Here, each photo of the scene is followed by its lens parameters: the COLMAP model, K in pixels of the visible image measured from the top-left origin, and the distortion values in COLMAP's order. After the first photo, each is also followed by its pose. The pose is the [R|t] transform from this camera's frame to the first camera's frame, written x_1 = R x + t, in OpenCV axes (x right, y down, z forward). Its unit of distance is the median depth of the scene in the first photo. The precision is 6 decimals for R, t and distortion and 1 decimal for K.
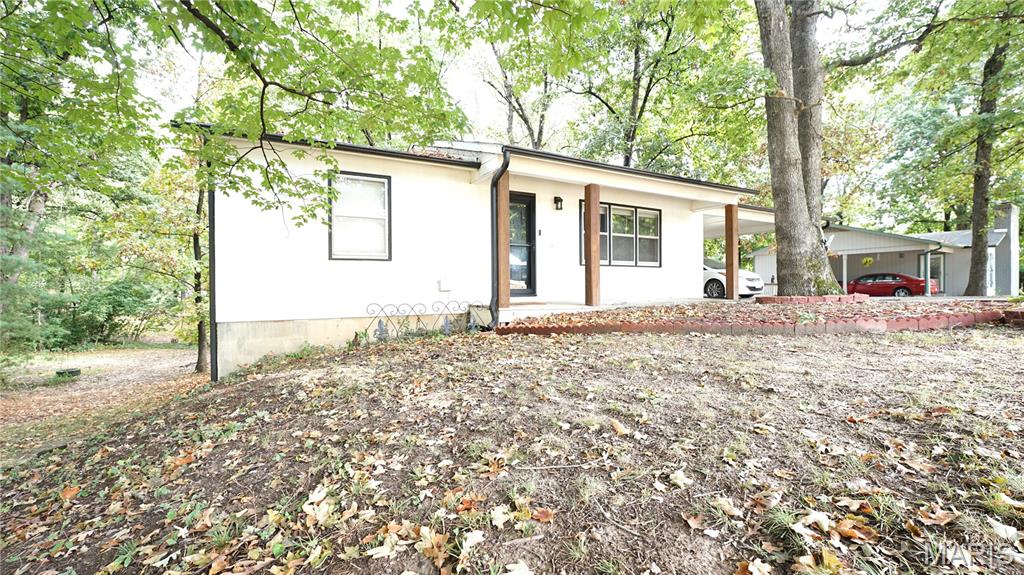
lens RADIAL K [[415.6, 0, 512.0], [0, 415.6, 287.5], [0, 0, 1]] dist [-0.021809, 0.000146]
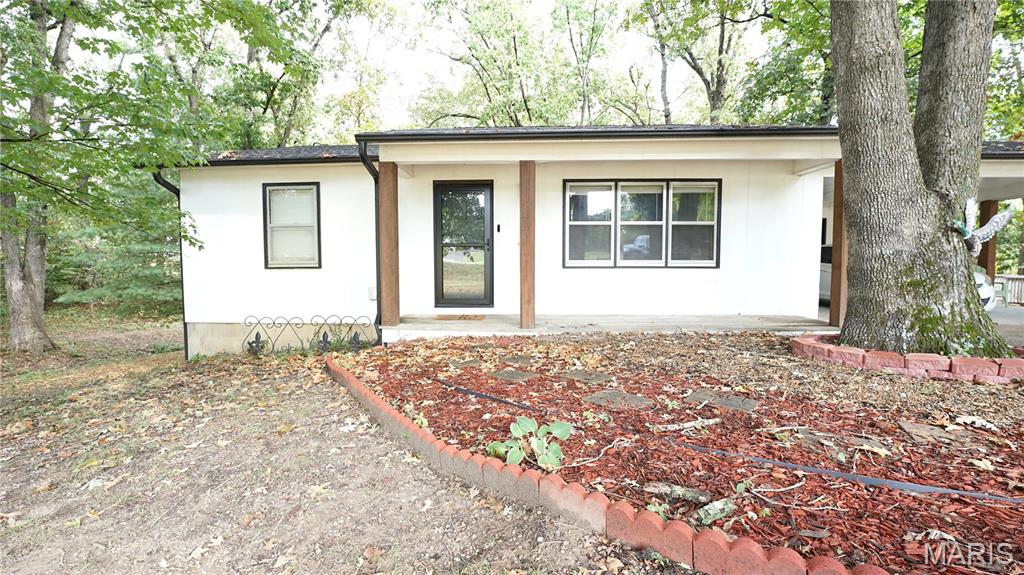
lens RADIAL K [[415.6, 0, 512.0], [0, 415.6, 287.5], [0, 0, 1]] dist [-0.021809, 0.000146]
pose [[0.852358, 0.032447, -0.521952, 0.578774], [-0.005917, 0.998608, 0.052416, -0.068671], [0.522926, -0.041589, 0.851363, 0.371473]]
